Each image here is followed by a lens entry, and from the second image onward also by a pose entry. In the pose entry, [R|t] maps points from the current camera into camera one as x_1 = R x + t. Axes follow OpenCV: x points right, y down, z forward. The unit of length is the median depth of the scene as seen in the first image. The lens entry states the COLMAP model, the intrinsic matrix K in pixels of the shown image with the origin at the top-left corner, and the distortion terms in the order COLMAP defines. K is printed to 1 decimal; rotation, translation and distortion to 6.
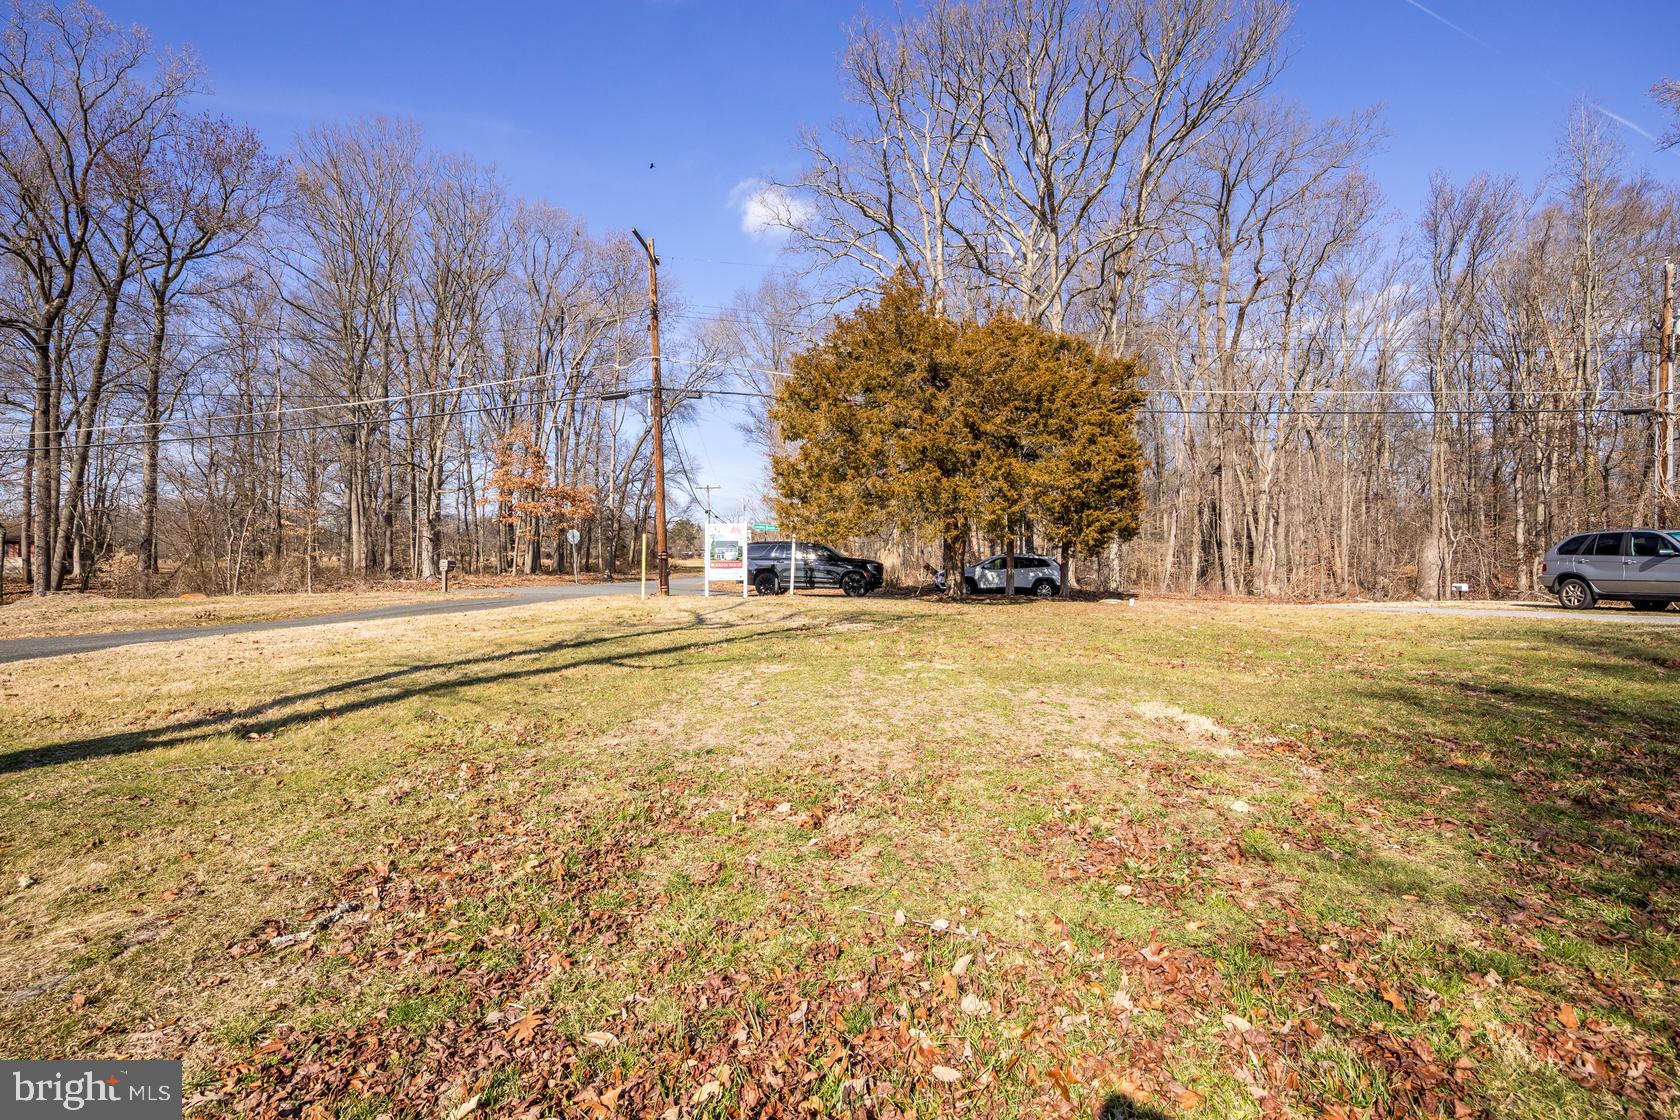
lens RADIAL K [[720.0, 0, 840.0], [0, 720.0, 560.0], [0, 0, 1]] dist [0.009078, -0.004796]
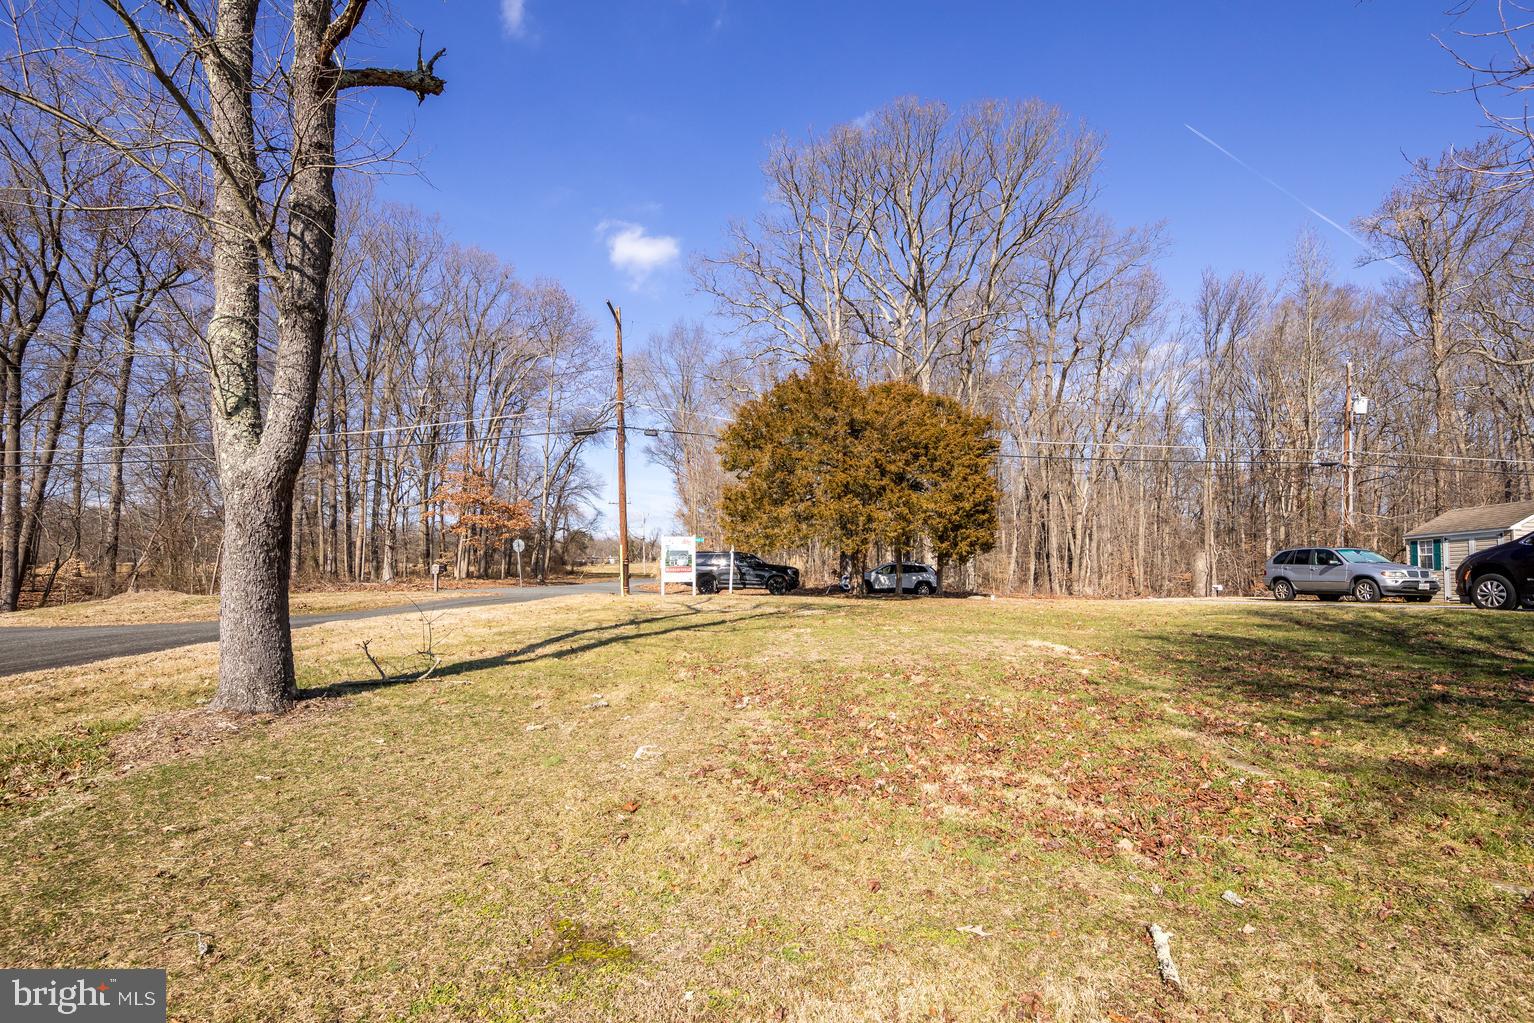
lens RADIAL K [[689.2, 0, 767.7], [0, 689.2, 562.0], [0, 0, 1]] dist [-0.000252, 0.000034]
pose [[0.994003, 0.005020, 0.109240, -0.115941], [-0.003929, 0.999940, -0.010204, 0.004456], [-0.109284, 0.009713, 0.993963, -0.179406]]
